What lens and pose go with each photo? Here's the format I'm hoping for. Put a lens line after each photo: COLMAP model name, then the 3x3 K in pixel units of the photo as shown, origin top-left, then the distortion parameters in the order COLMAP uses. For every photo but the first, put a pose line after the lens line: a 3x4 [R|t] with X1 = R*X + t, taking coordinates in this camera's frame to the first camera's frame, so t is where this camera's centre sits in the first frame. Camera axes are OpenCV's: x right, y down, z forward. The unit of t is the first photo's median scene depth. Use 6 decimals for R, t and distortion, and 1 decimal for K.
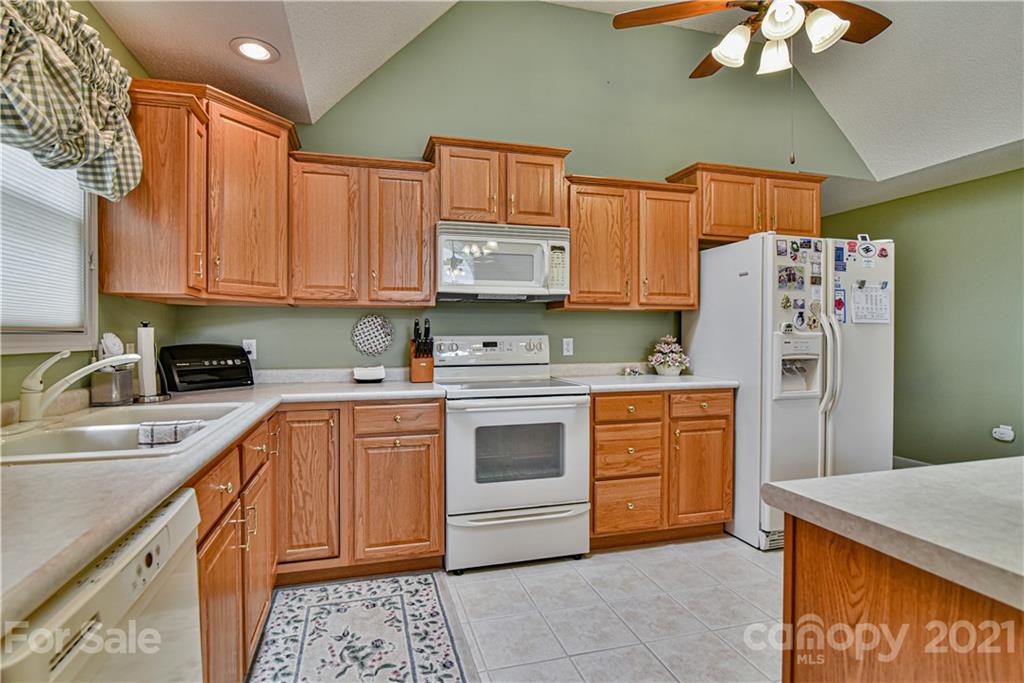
lens RADIAL K [[472.6, 0, 481.3], [0, 472.6, 337.7], [0, 0, 1]] dist [-0.018994, 0.000120]
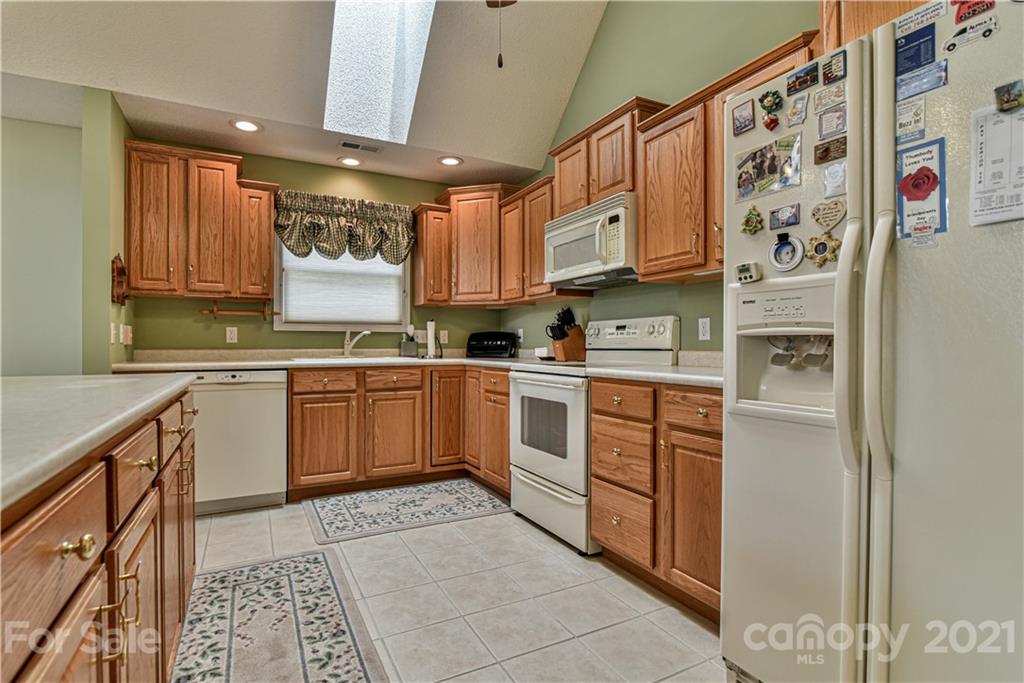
lens RADIAL K [[494.2, 0, 521.2], [0, 494.2, 339.2], [0, 0, 1]] dist [0.010378, 0.000588]
pose [[0.260185, -0.009447, -0.965512, 1.065048], [-0.004540, 0.999929, -0.011007, 0.055385], [0.965548, 0.007248, 0.260124, 0.603468]]
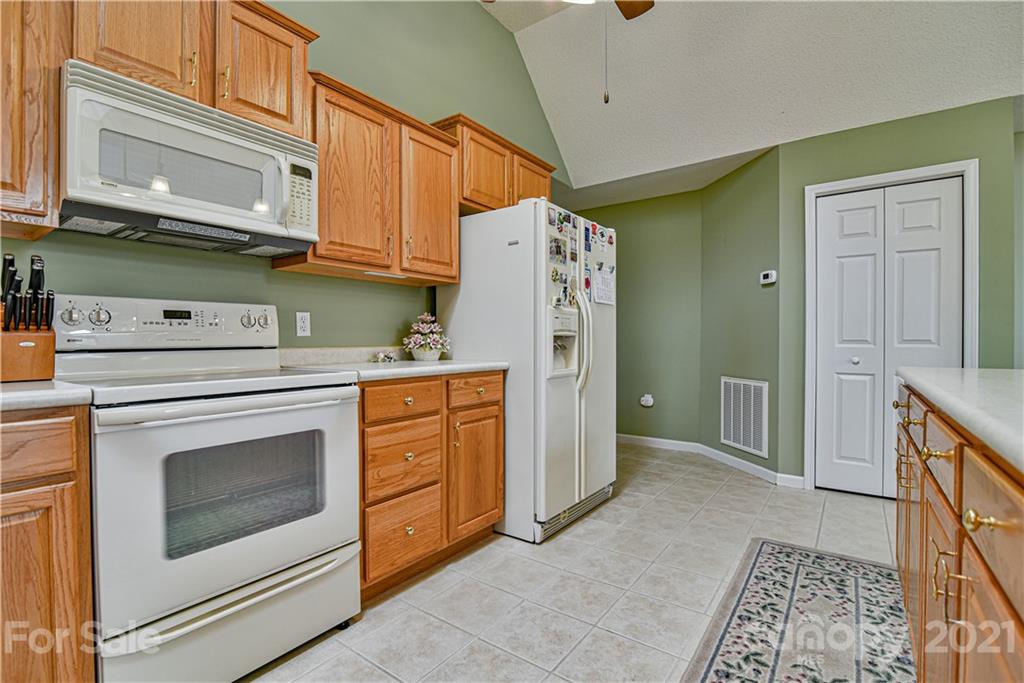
lens RADIAL K [[472.6, 0, 487.4], [0, 472.6, 346.2], [0, 0, 1]] dist [-0.018994, 0.000120]
pose [[0.785085, -0.007979, 0.619336, -0.046102], [0.004889, 0.999966, 0.006685, 0.058454], [-0.619369, -0.002220, 0.785097, 0.326171]]
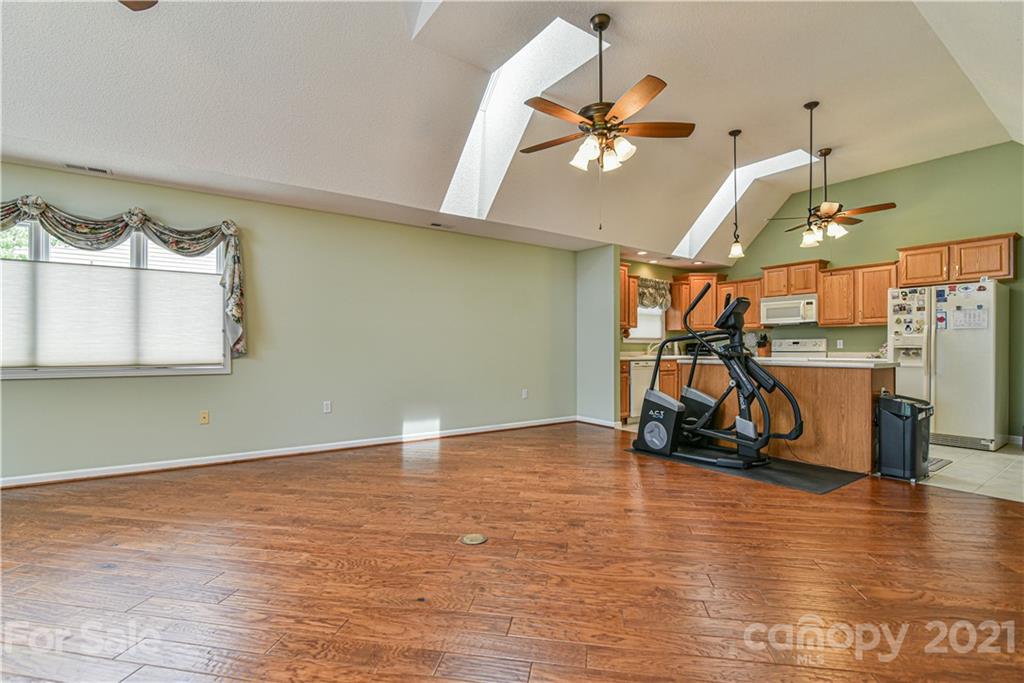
lens RADIAL K [[472.6, 0, 517.7], [0, 472.6, 343.7], [0, 0, 1]] dist [-0.018994, 0.000120]
pose [[0.369071, -0.008816, -0.929360, 1.906235], [-0.007679, 0.999892, -0.012535, 0.064580], [0.929370, 0.011763, 0.368963, -1.319534]]
